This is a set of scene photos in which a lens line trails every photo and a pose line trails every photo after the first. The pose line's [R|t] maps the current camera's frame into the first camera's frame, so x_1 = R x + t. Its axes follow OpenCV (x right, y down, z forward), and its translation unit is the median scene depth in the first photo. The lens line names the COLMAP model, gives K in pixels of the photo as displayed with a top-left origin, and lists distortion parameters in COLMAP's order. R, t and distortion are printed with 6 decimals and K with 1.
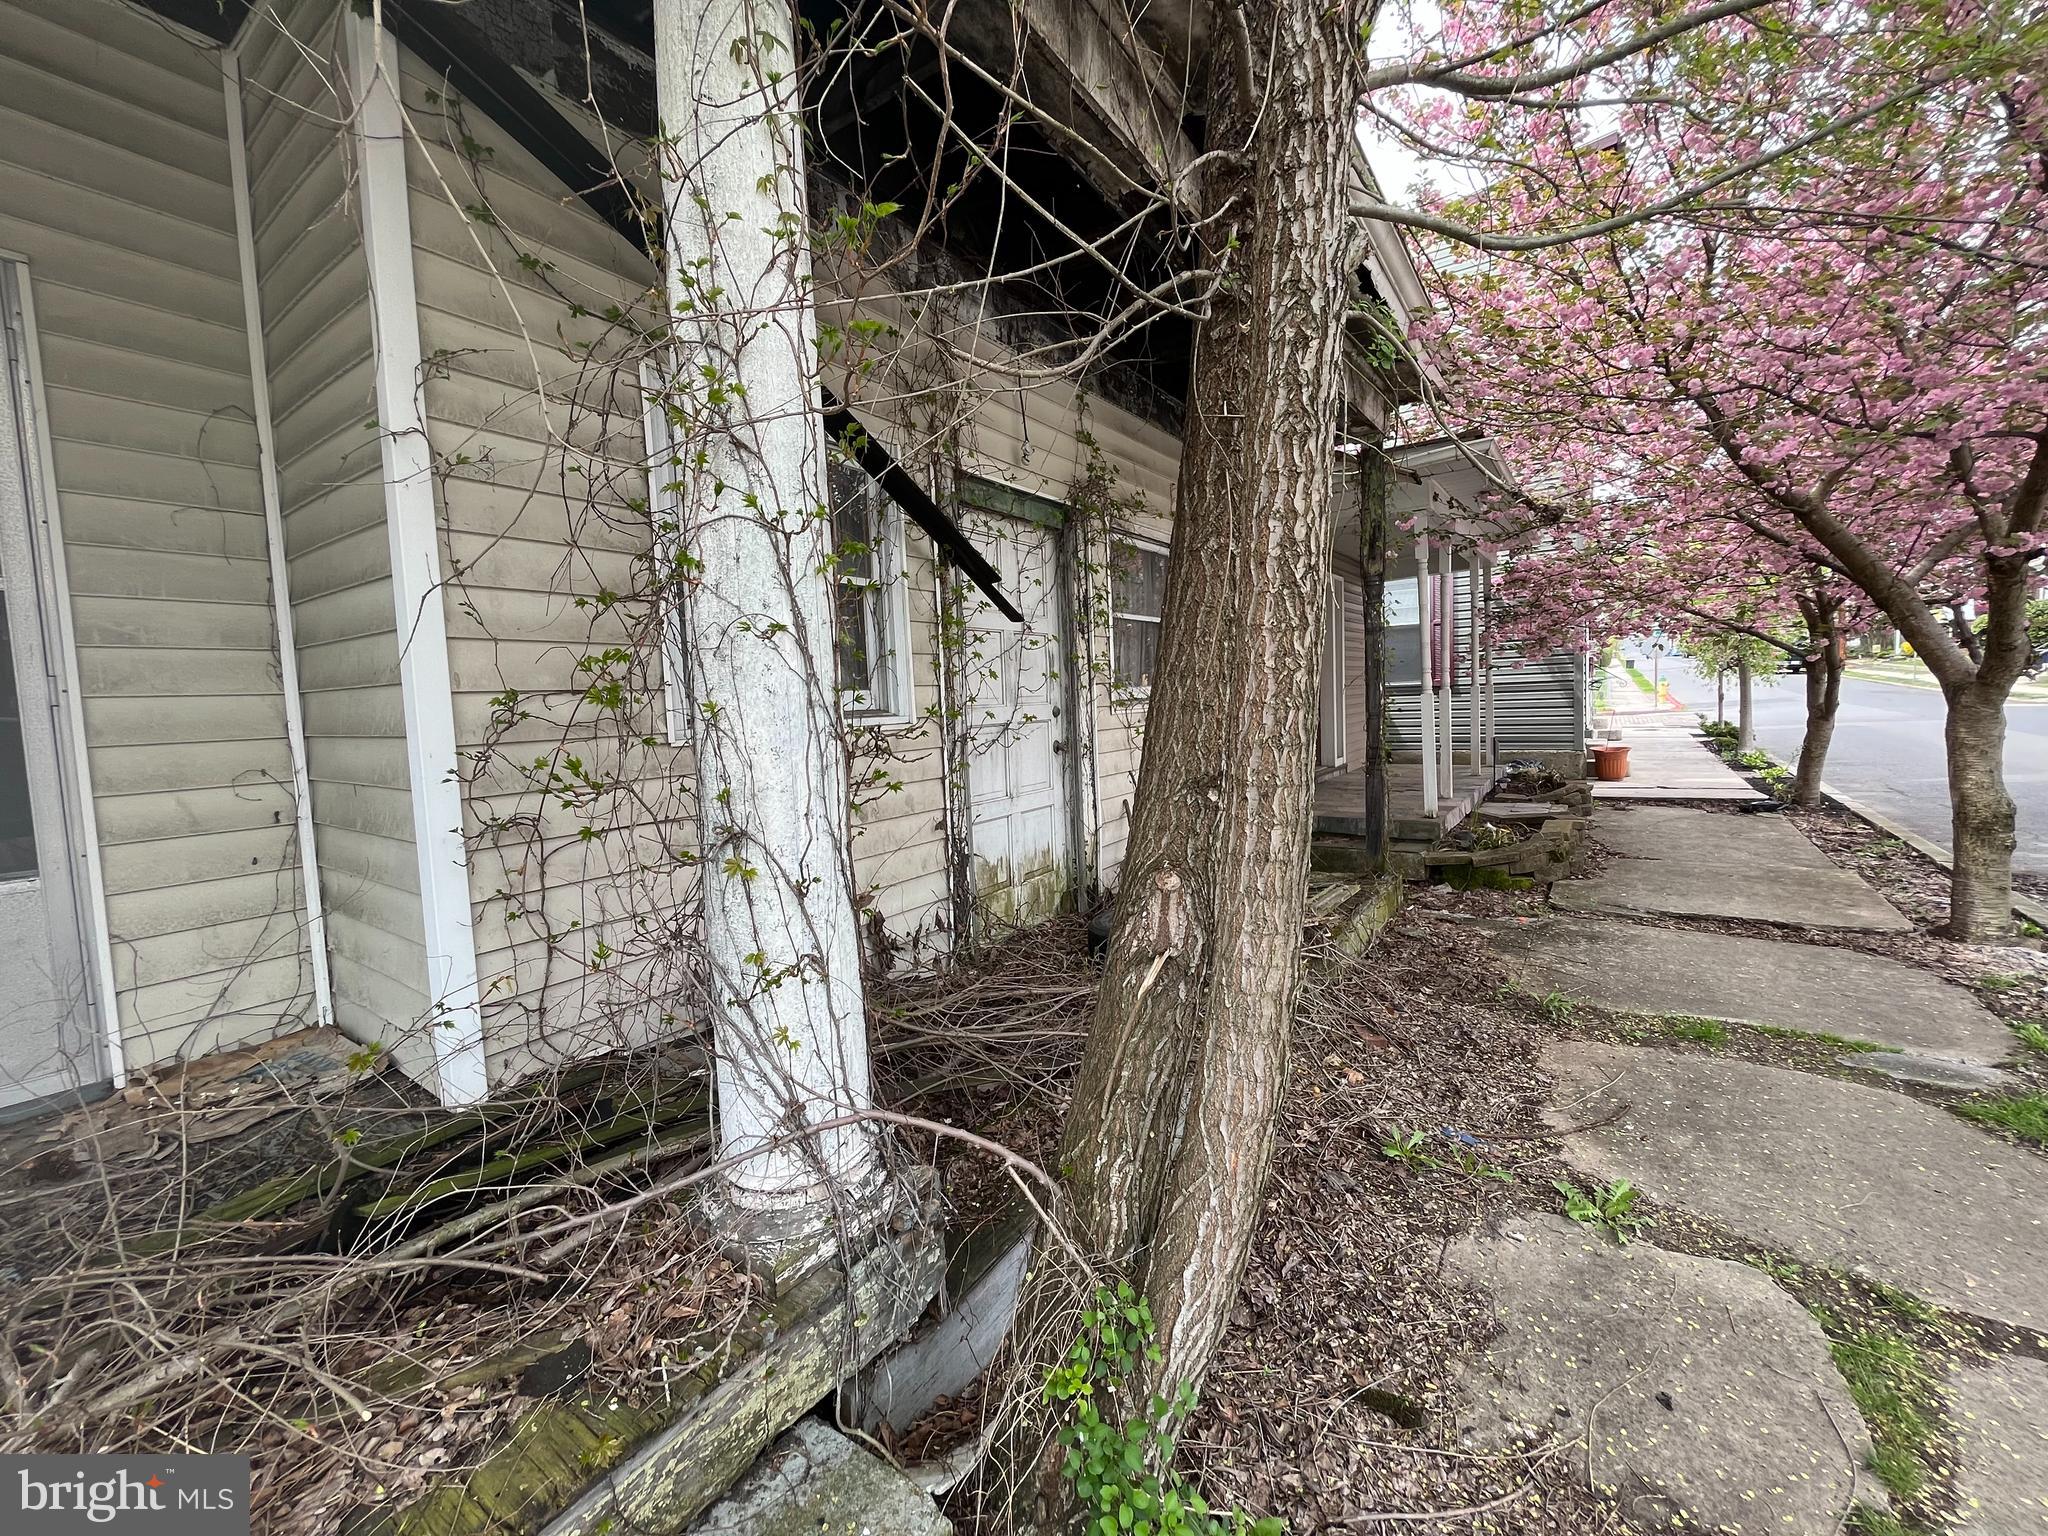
lens RADIAL K [[829.5, 0, 1020.0], [0, 829.5, 755.4], [0, 0, 1]] dist [0.009607, -0.000708]
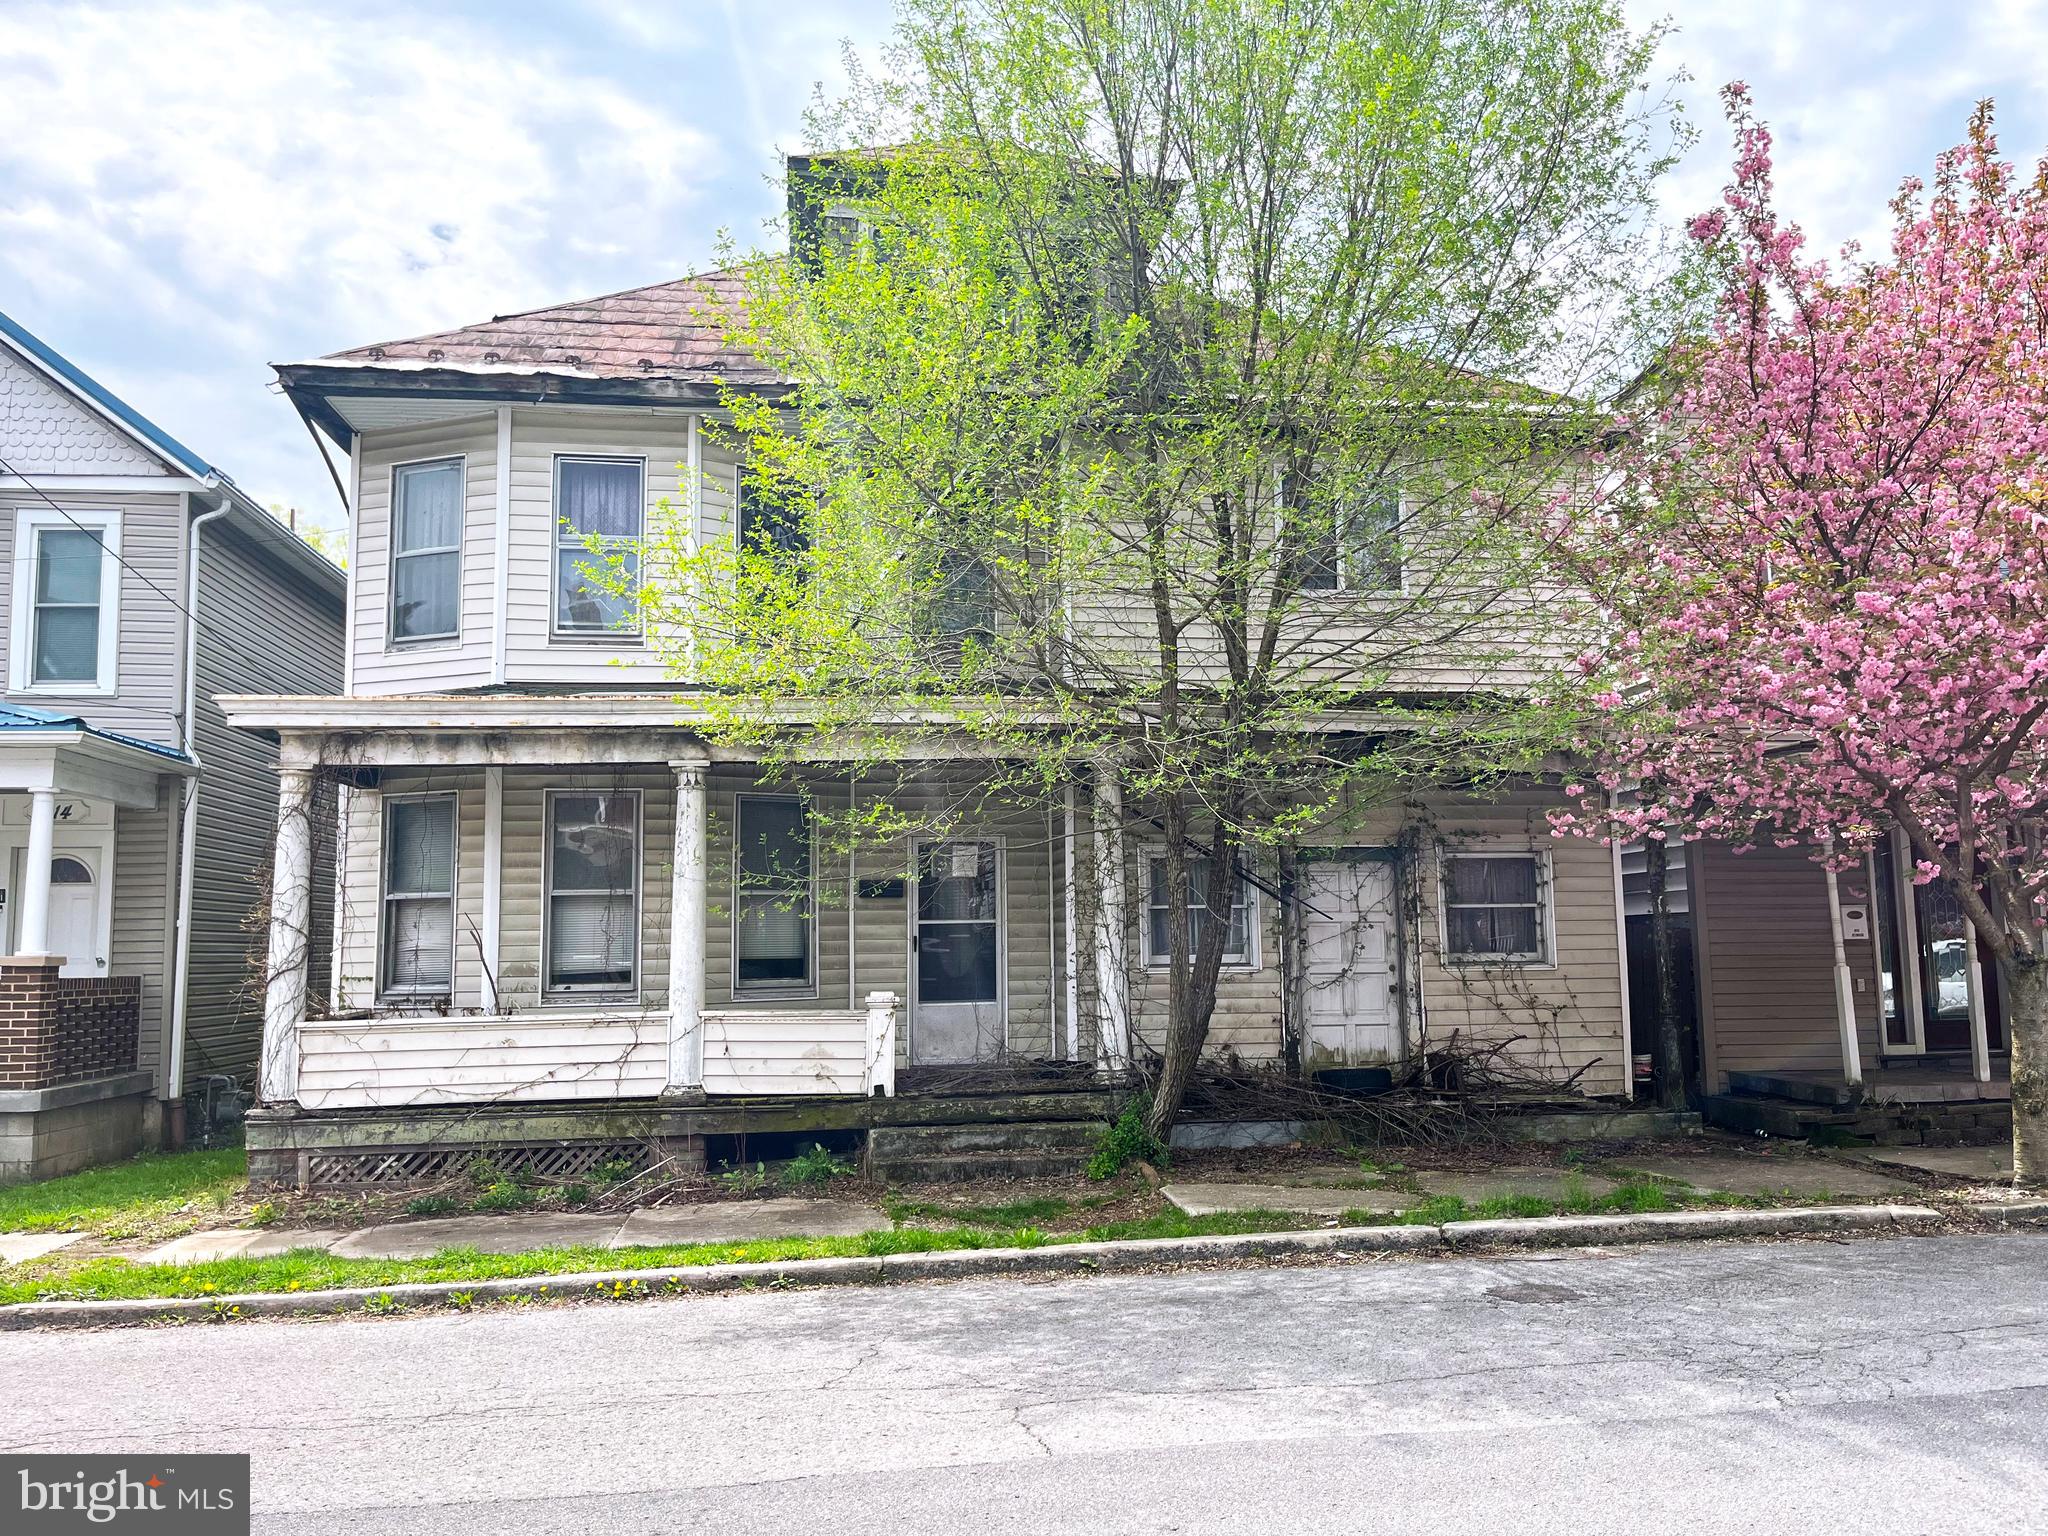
lens RADIAL K [[1549.1, 0, 1023.1], [0, 1549.1, 769.3], [0, 0, 1]] dist [0.006971, 0.000343]
pose [[0.675433, -0.048923, -0.735797, 4.195816], [-0.066076, 0.989768, -0.126465, -0.009597], [0.734455, 0.134037, 0.665289, -3.787463]]
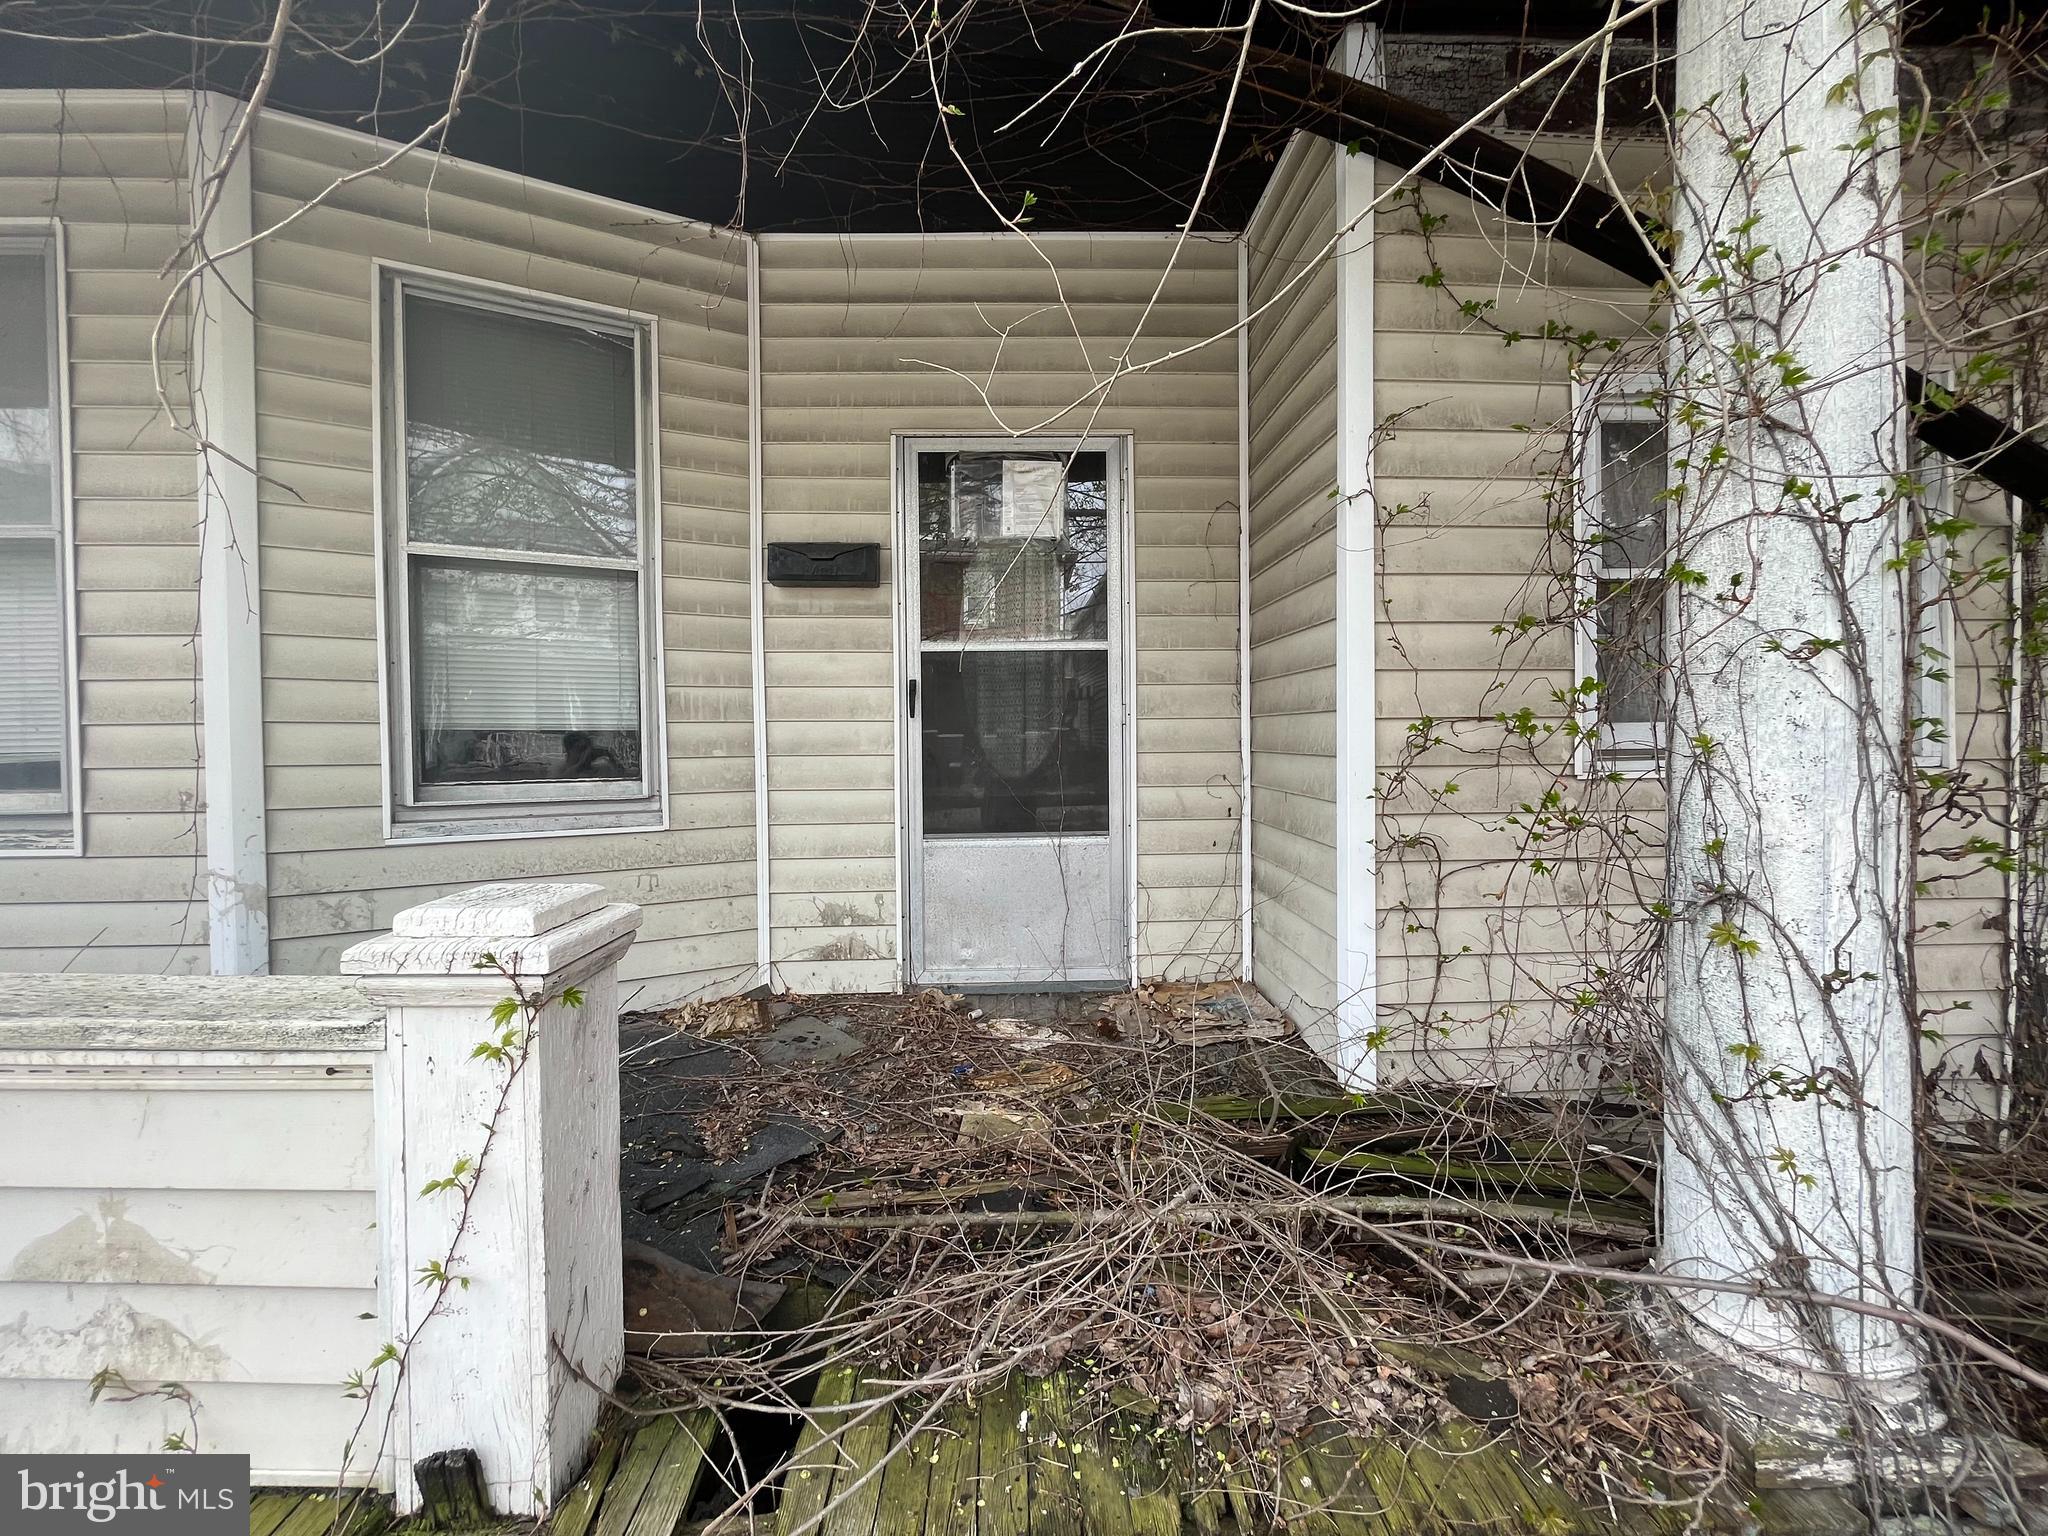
lens RADIAL K [[829.5, 0, 1025.6], [0, 829.5, 753.6], [0, 0, 1]] dist [0.009607, -0.000708]
pose [[0.613612, 0.047105, -0.788201, -0.088916], [-0.069677, 0.997555, 0.005373, -0.001631], [0.786527, 0.051622, 0.615394, -0.056369]]
